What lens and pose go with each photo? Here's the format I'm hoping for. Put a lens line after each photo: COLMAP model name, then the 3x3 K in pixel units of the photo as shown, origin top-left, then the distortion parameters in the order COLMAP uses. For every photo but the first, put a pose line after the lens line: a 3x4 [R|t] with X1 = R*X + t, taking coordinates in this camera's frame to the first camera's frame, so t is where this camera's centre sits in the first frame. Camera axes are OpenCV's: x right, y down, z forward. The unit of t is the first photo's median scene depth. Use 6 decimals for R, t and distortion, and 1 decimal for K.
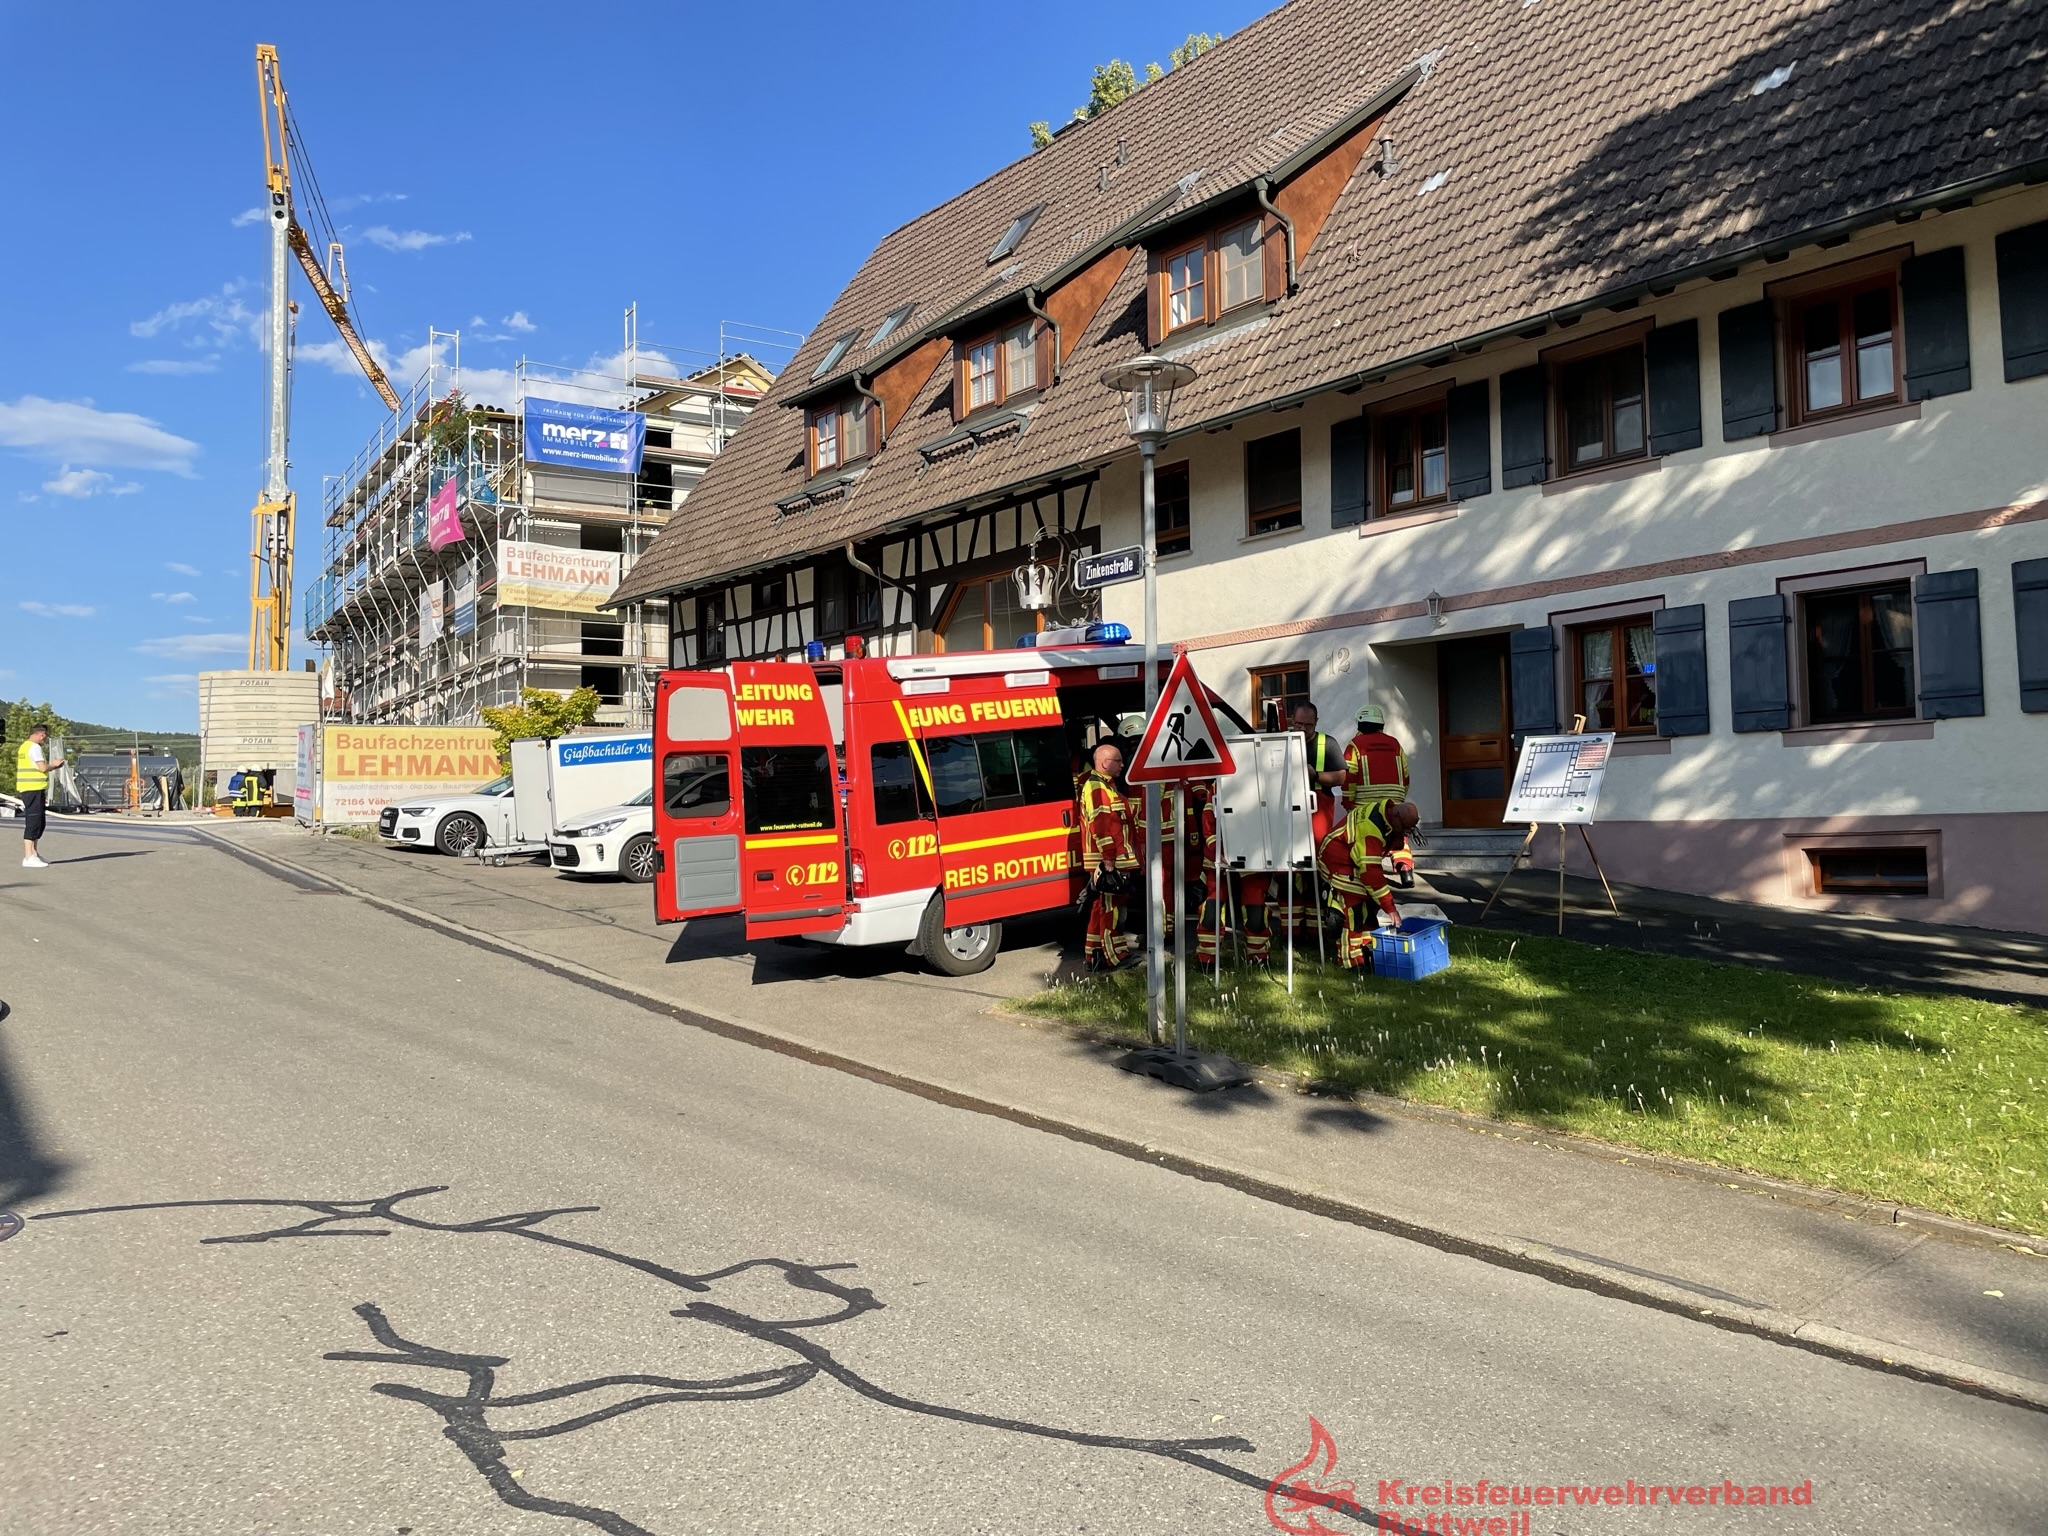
lens RADIAL K [[1527.3, 0, 1007.2], [0, 1527.3, 764.9], [0, 0, 1]] dist [0.045431, -0.052464]
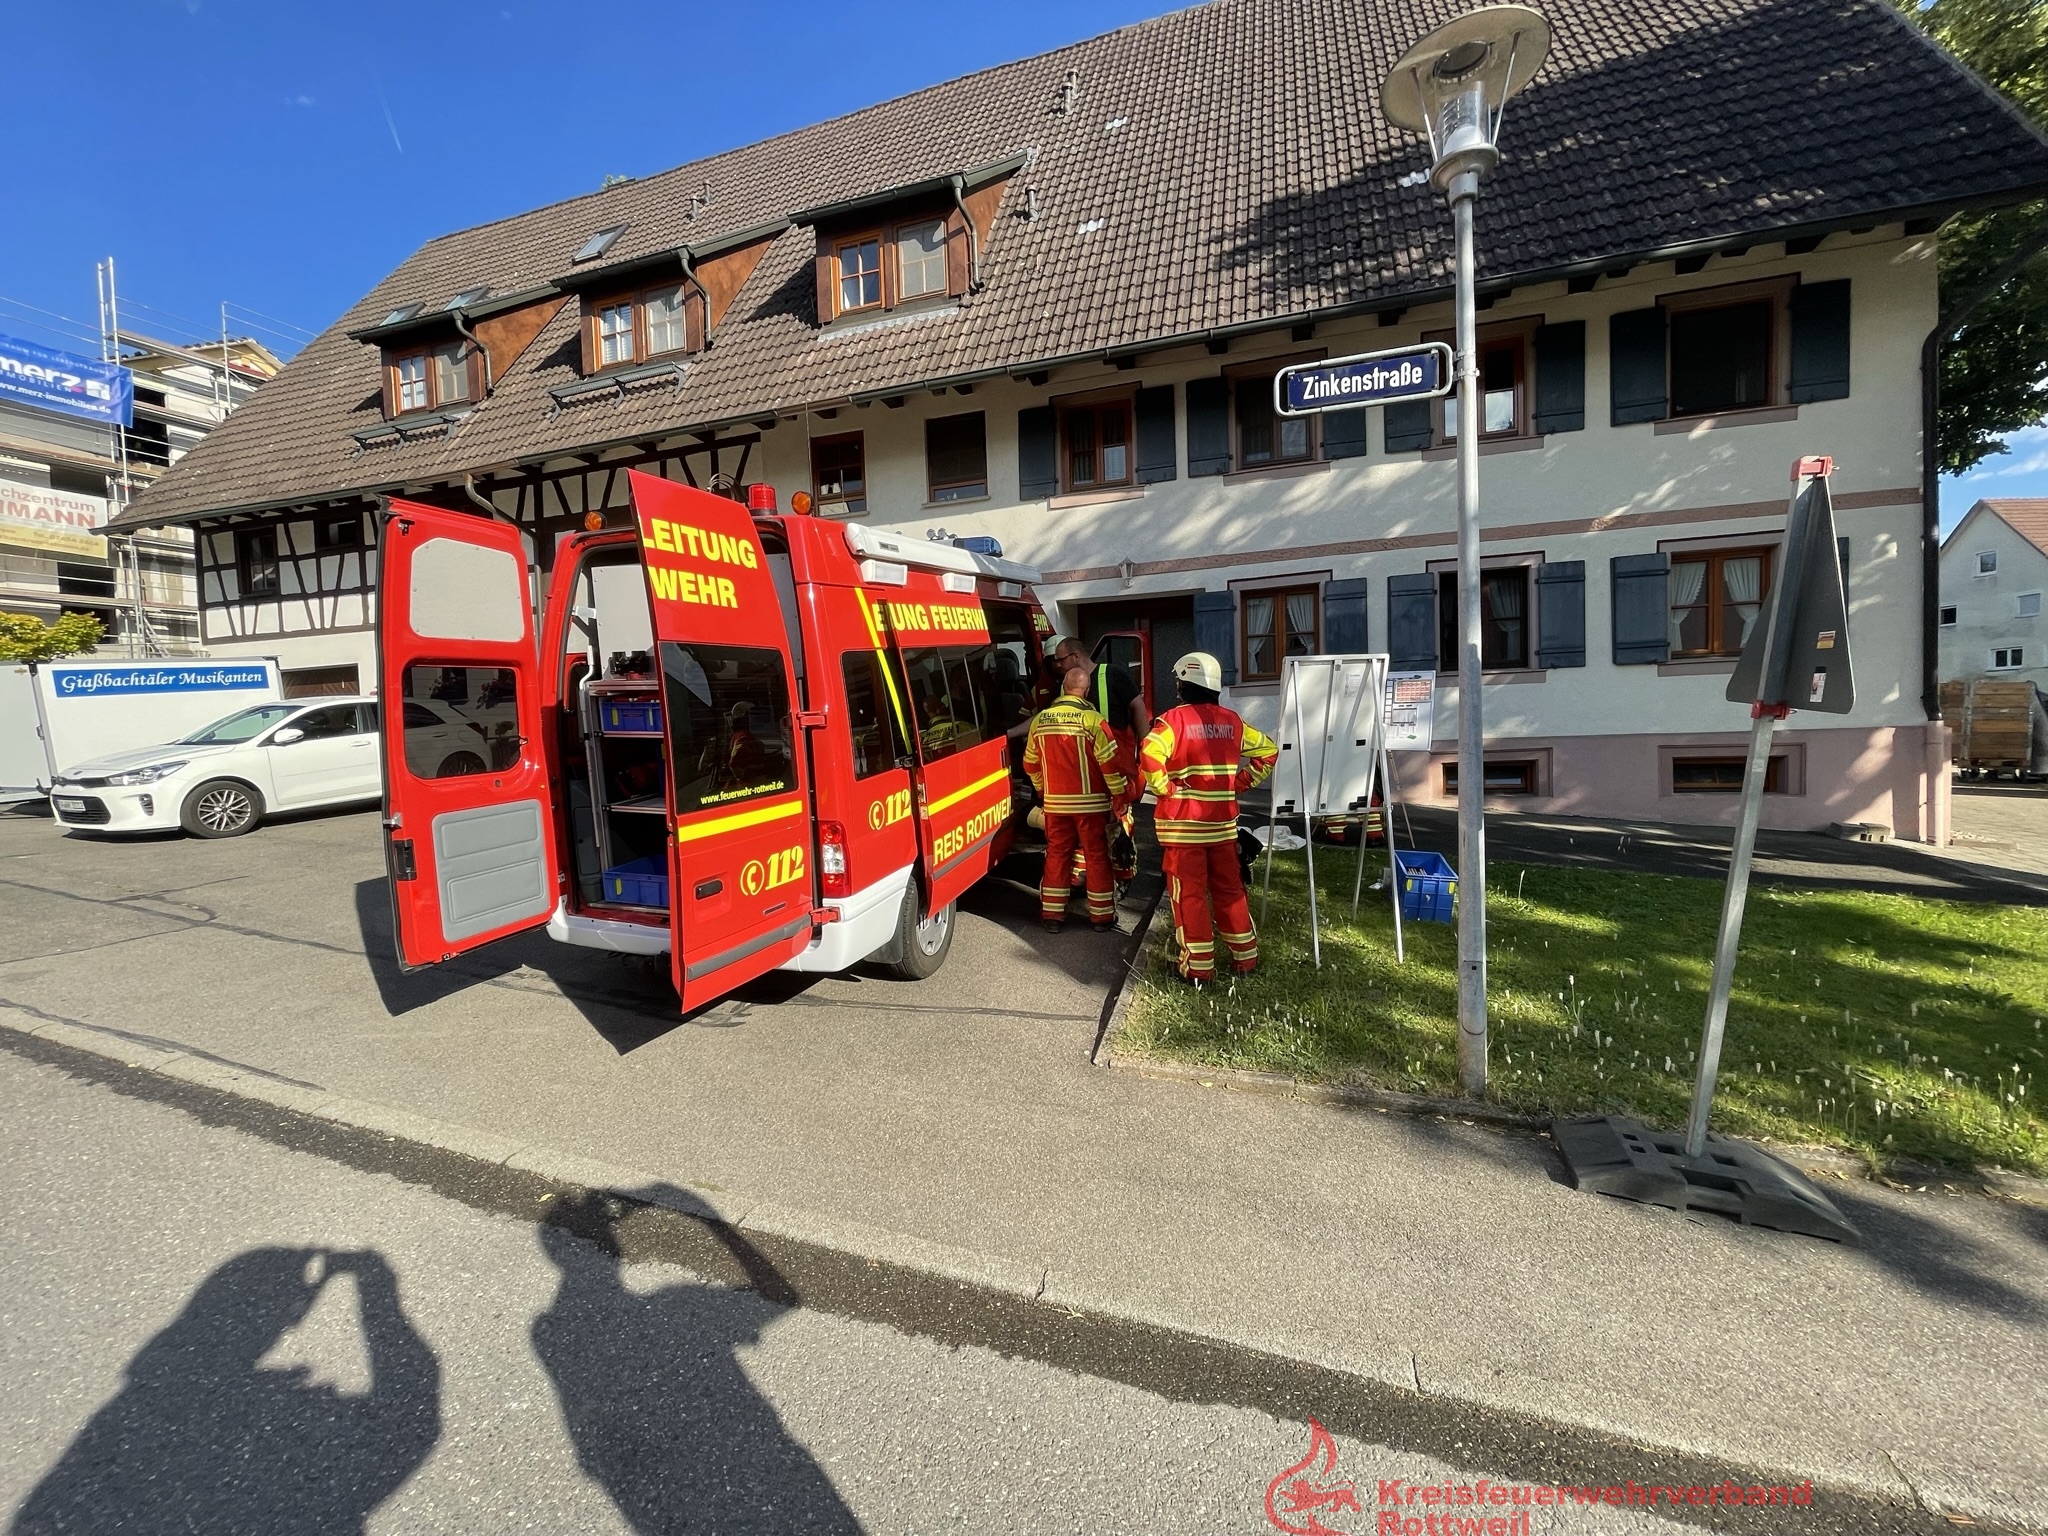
lens RADIAL K [[800.3, 0, 1002.8], [0, 800.3, 764.5], [0, 0, 1]] dist [-0.008325, 0.002060]
pose [[0.823245, -0.037284, 0.566460, -0.140115], [-0.004181, 0.997416, 0.071725, 0.005288], [-0.567670, -0.061415, 0.820962, 0.433342]]
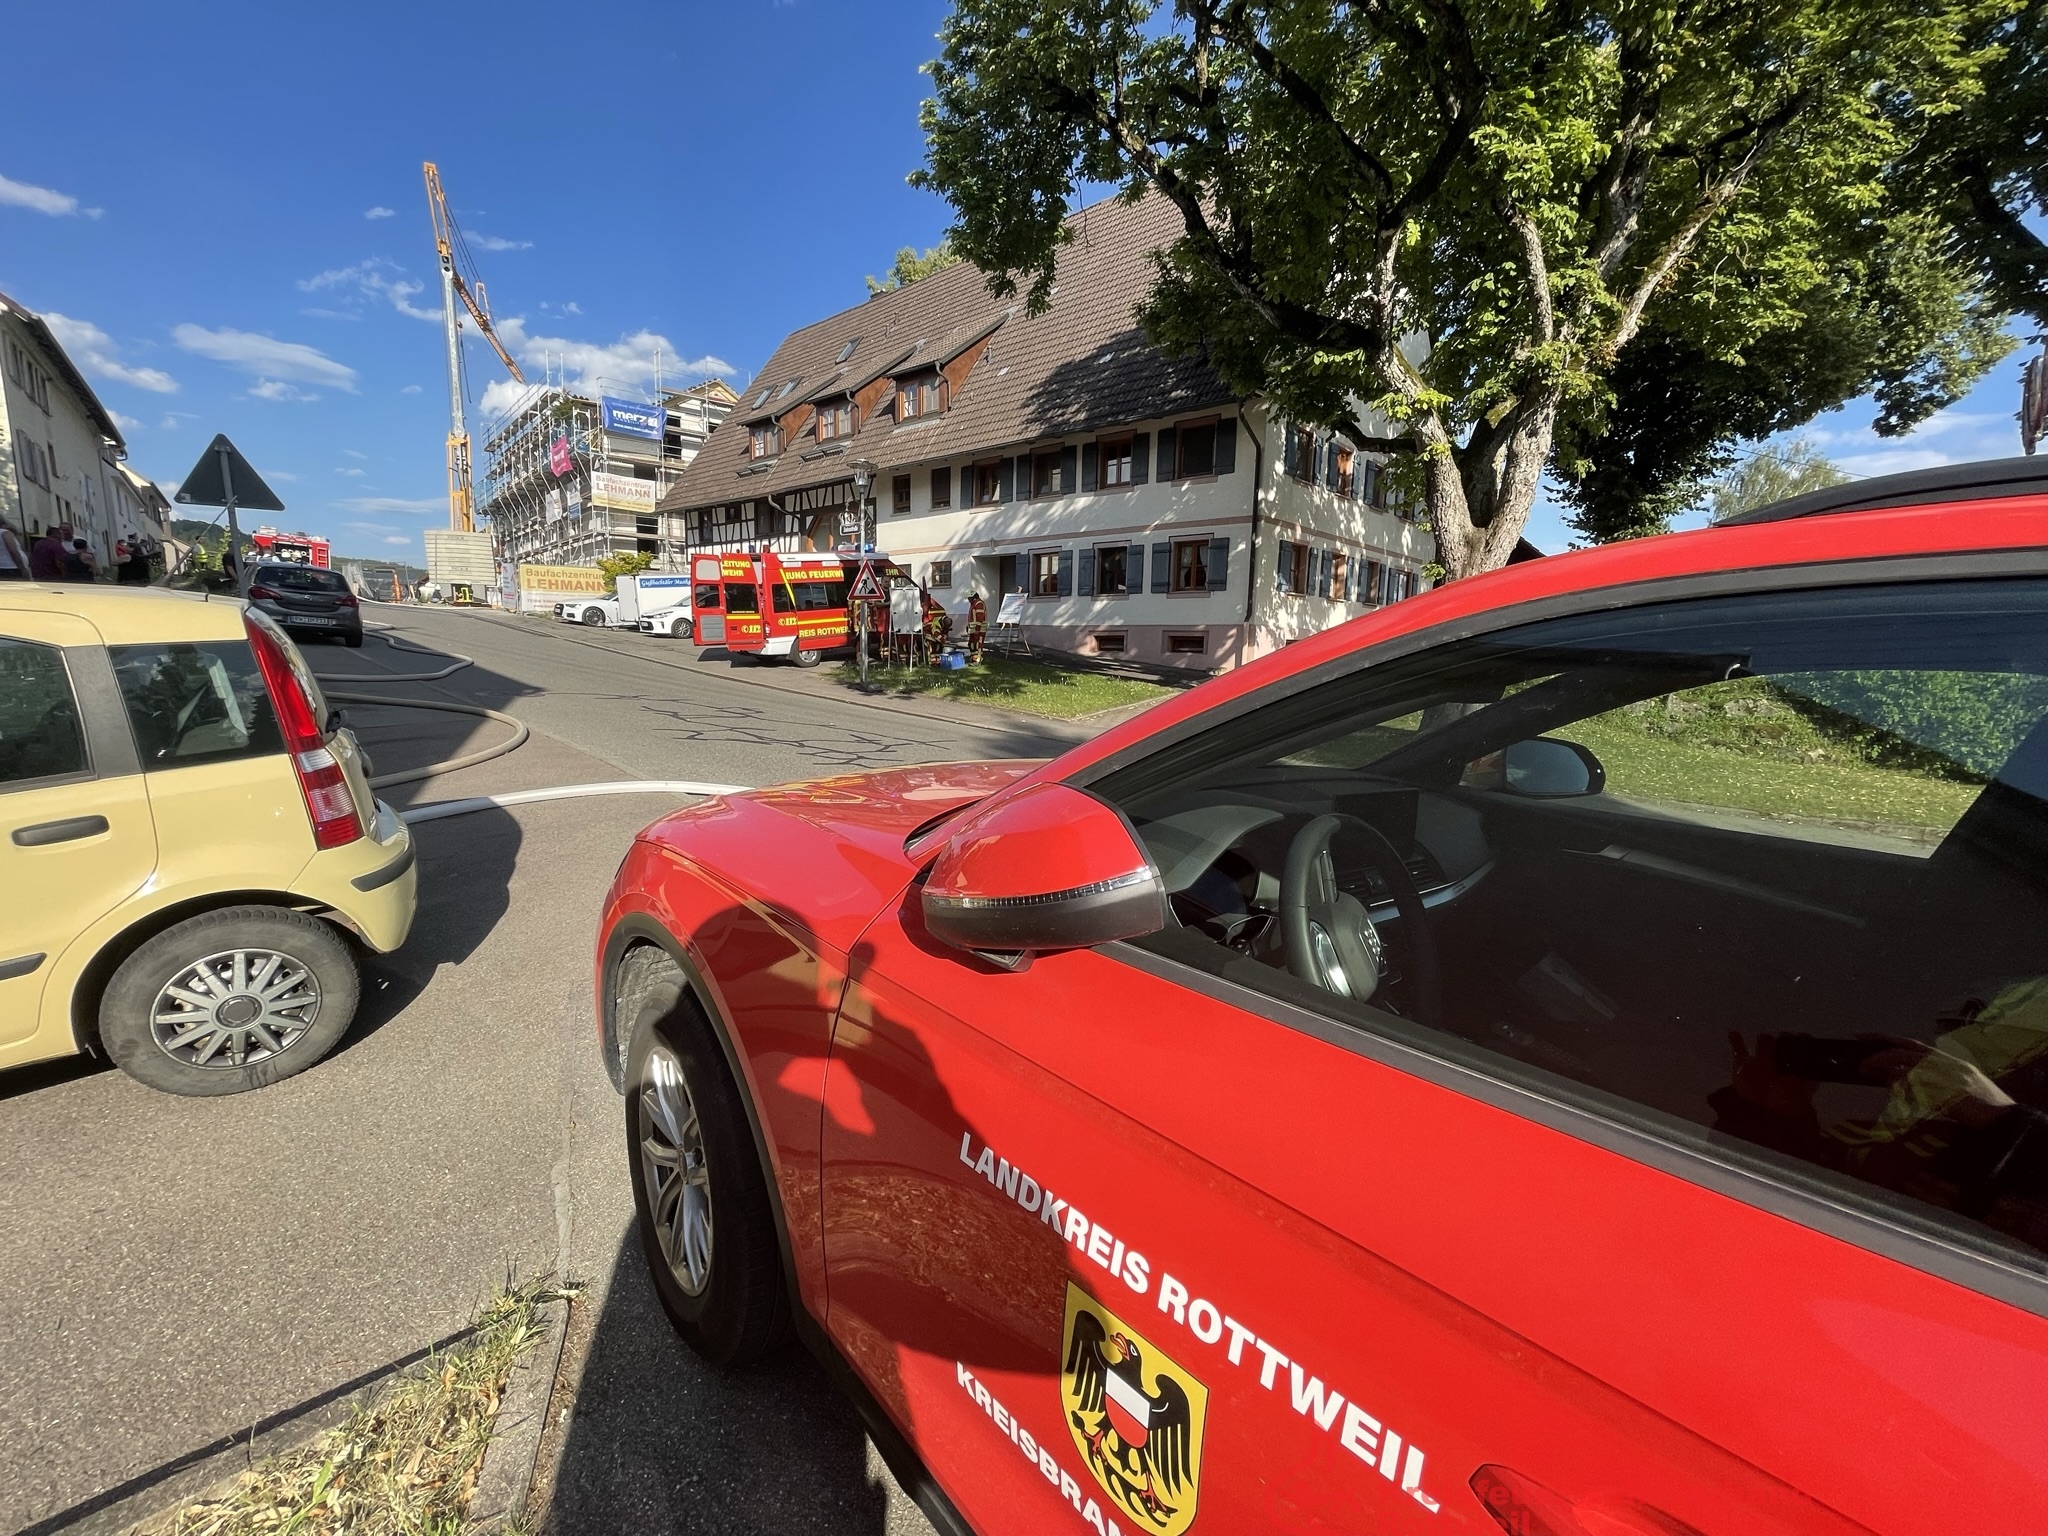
lens RADIAL K [[800.3, 0, 1018.0], [0, 800.3, 769.9], [0, 0, 1]] dist [-0.008325, 0.002060]
pose [[0.983145, 0.009909, 0.182557, 0.058454], [-0.046488, 0.979260, 0.197202, 0.006237], [-0.176817, -0.202365, 0.963215, -0.369082]]
